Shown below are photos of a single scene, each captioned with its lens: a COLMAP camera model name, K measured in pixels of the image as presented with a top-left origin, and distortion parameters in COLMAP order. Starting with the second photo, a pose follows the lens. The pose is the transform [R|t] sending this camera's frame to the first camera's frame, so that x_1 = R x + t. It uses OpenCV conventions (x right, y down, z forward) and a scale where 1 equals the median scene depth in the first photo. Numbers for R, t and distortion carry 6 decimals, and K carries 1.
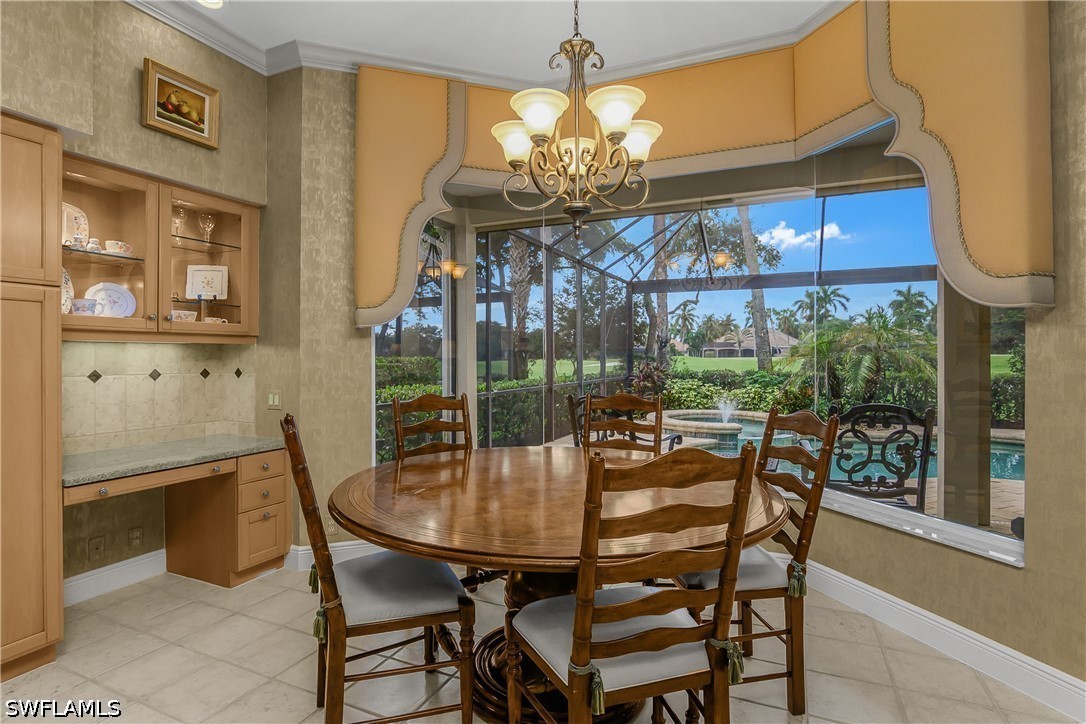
lens RADIAL K [[541.7, 0, 533.3], [0, 541.7, 357.2], [0, 0, 1]] dist [-0.022880, -0.001422]
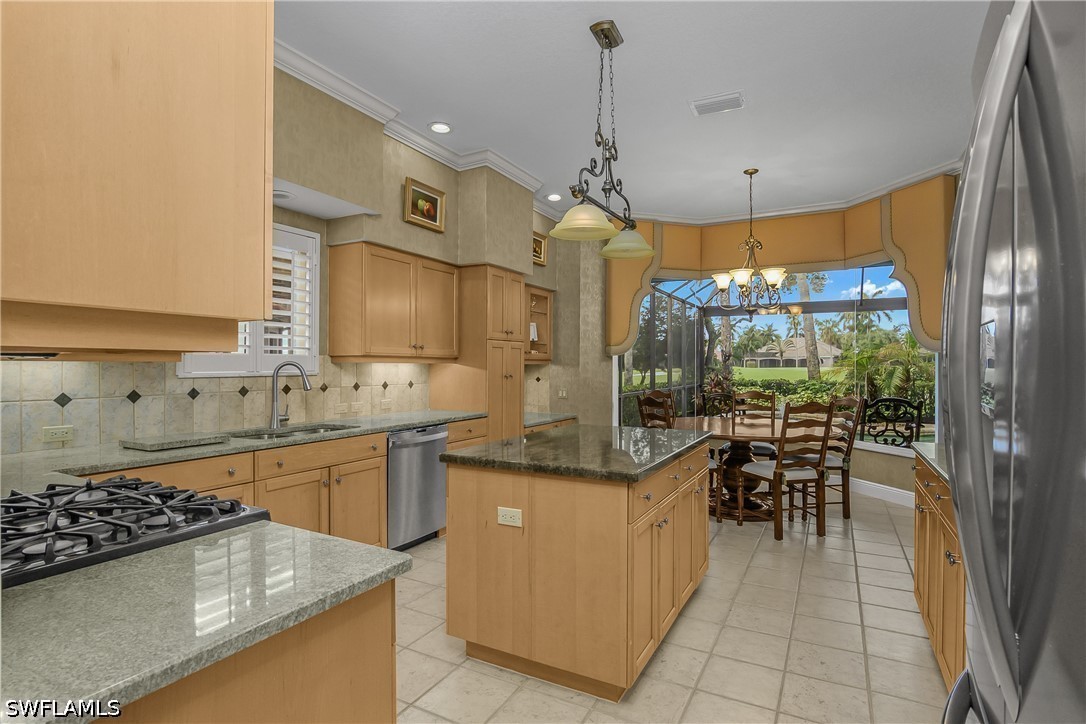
lens RADIAL K [[541.7, 0, 534.2], [0, 541.7, 366.7], [0, 0, 1]] dist [-0.022880, -0.001422]
pose [[0.998149, 0.002187, -0.060775, -0.161972], [-0.002131, 0.999997, 0.000994, -0.006024], [0.060777, -0.000863, 0.998151, -0.316537]]
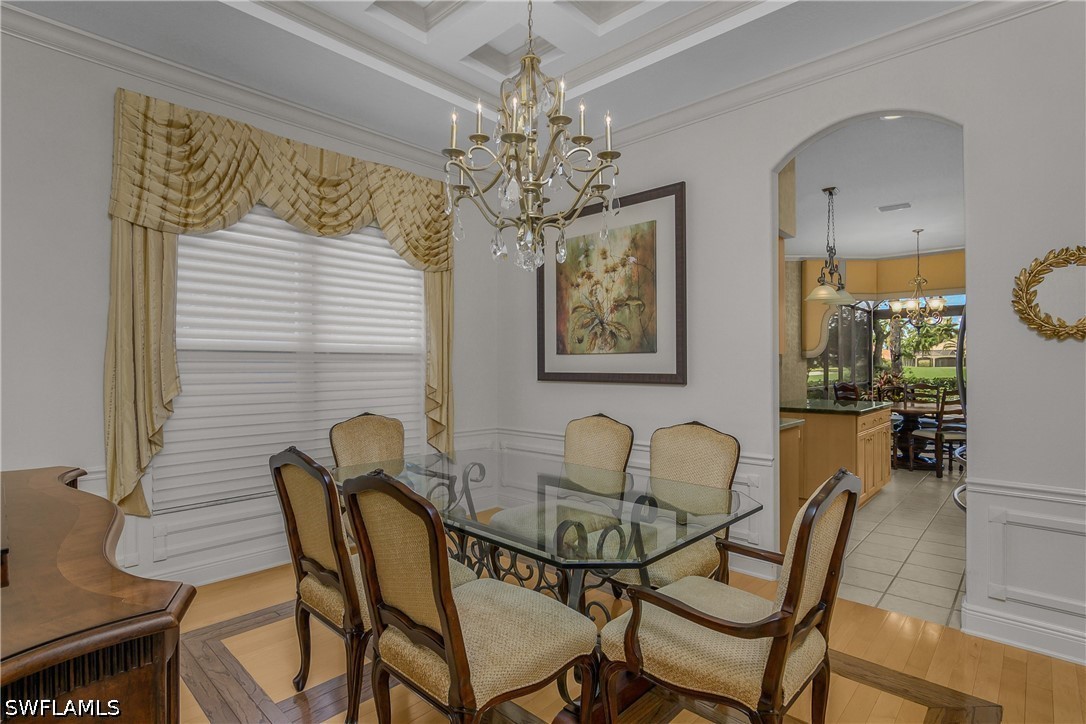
lens RADIAL K [[541.7, 0, 528.6], [0, 541.7, 360.5], [0, 0, 1]] dist [-0.022880, -0.001422]
pose [[0.950292, -0.002877, -0.311346, -0.272207], [-0.000149, 0.999953, -0.009697, -0.005691], [0.311359, 0.009261, 0.950247, -0.669809]]
